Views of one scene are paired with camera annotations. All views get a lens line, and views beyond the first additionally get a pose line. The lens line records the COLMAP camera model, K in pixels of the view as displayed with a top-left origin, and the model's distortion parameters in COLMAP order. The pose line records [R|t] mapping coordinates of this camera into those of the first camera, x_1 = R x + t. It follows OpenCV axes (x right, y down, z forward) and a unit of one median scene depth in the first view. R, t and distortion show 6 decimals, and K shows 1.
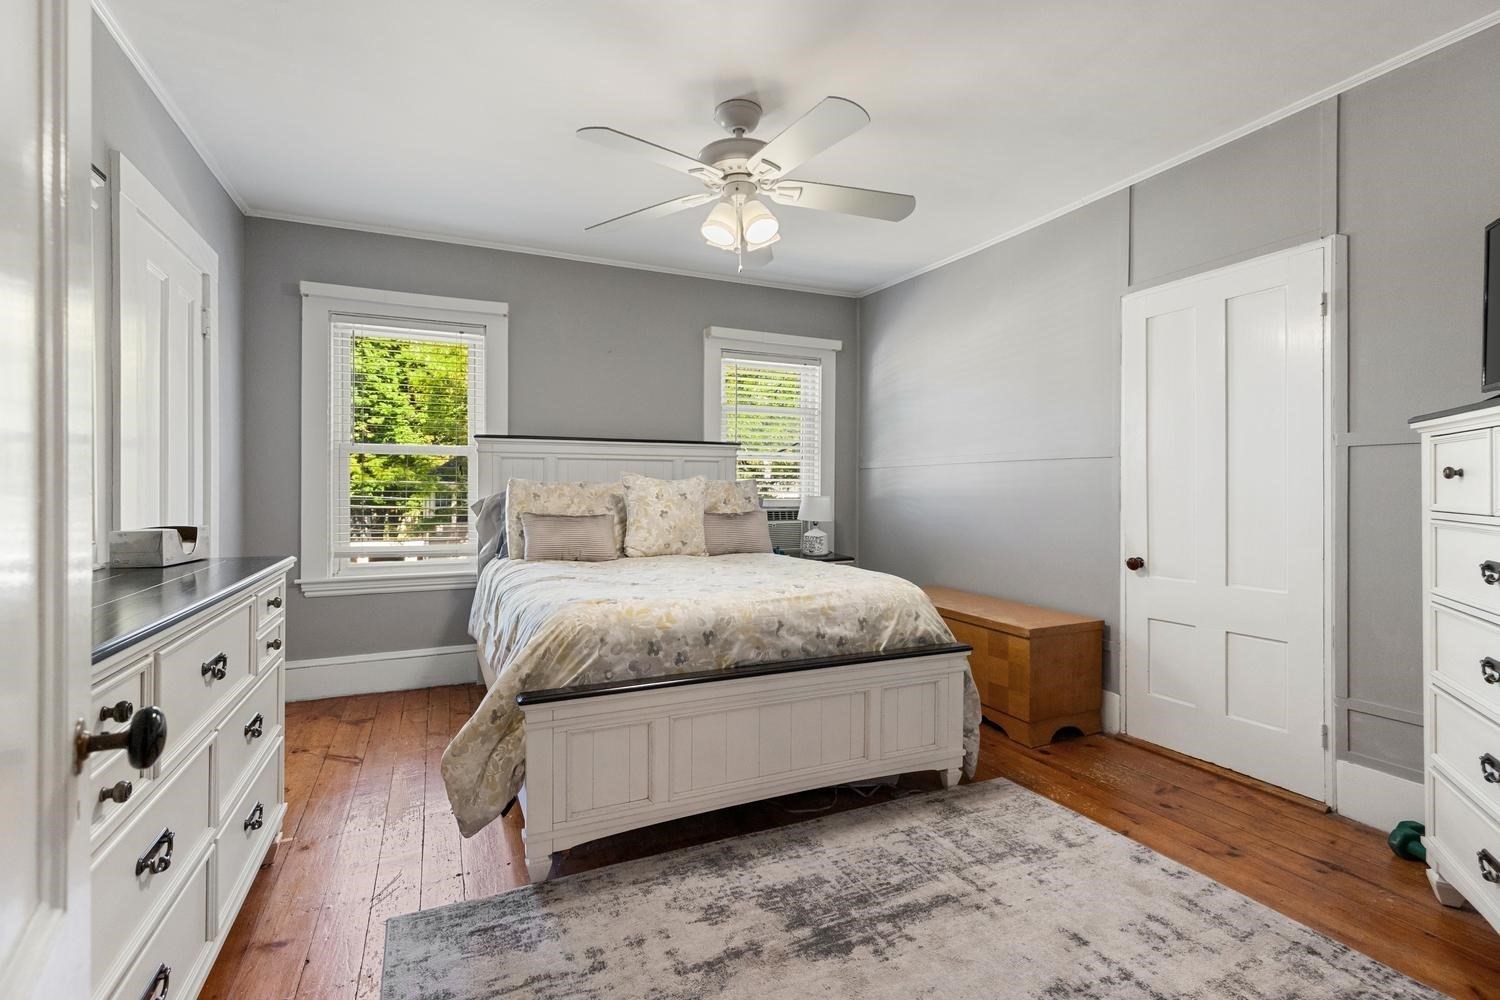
lens RADIAL K [[686.2, 0, 749.5], [0, 686.2, 495.4], [0, 0, 1]] dist [0.005546, -0.000718]
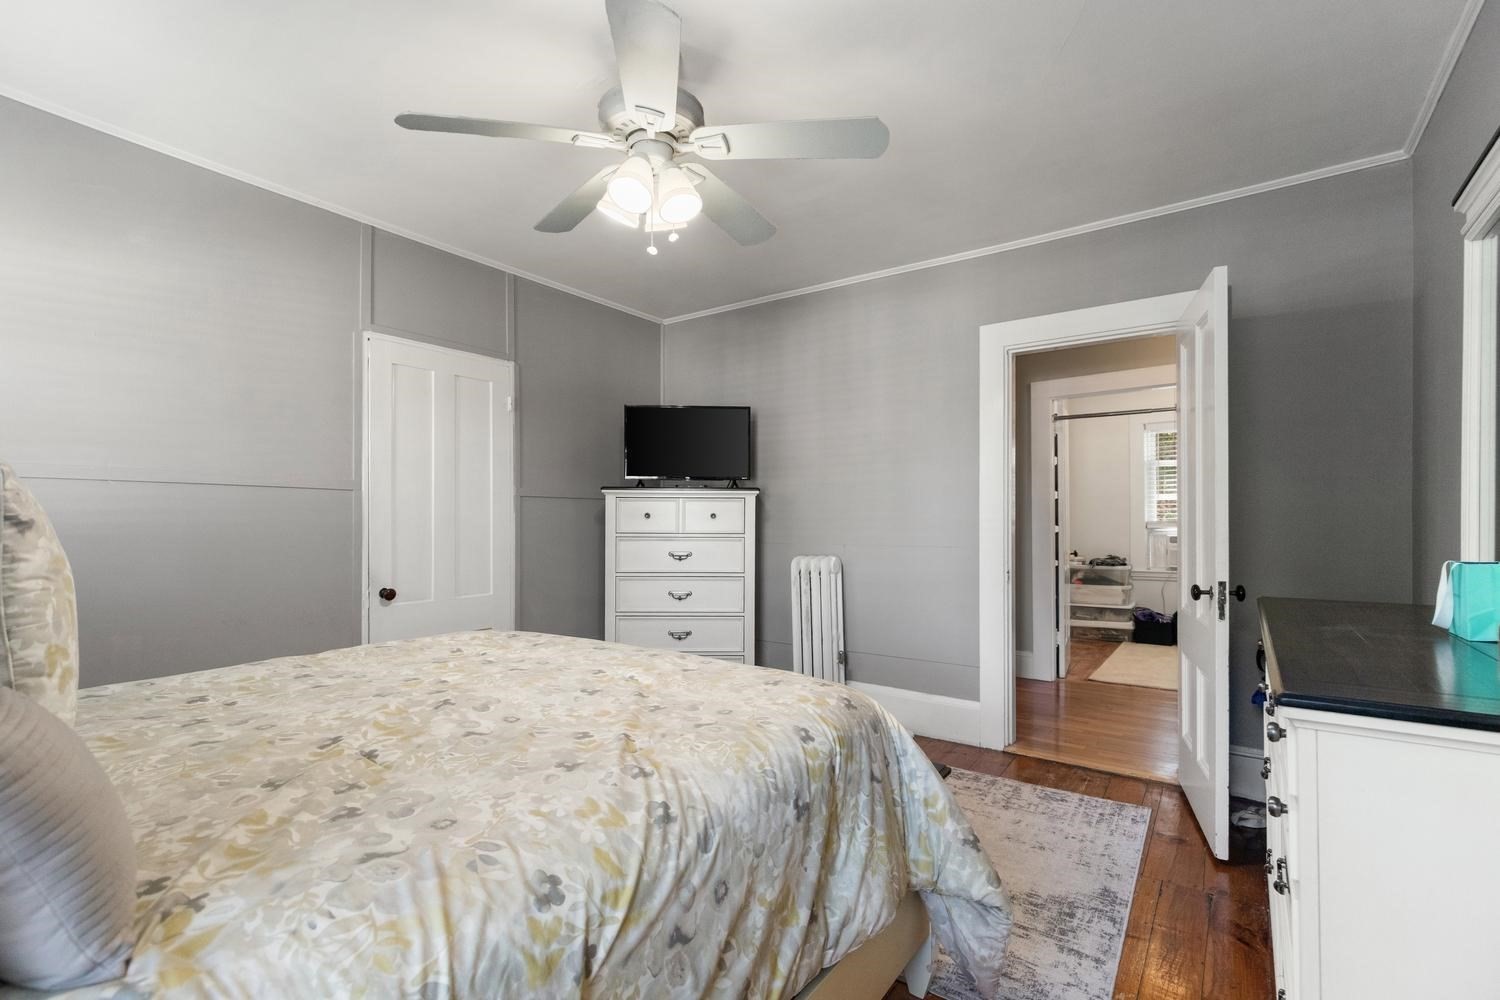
lens RADIAL K [[686.2, 0, 748.0], [0, 686.2, 506.1], [0, 0, 1]] dist [0.005546, -0.000718]
pose [[-0.513290, 0.010879, 0.858146, -0.749456], [0.006124, 0.999941, -0.009013, -0.026927], [-0.858193, 0.000630, -0.513326, 1.302226]]
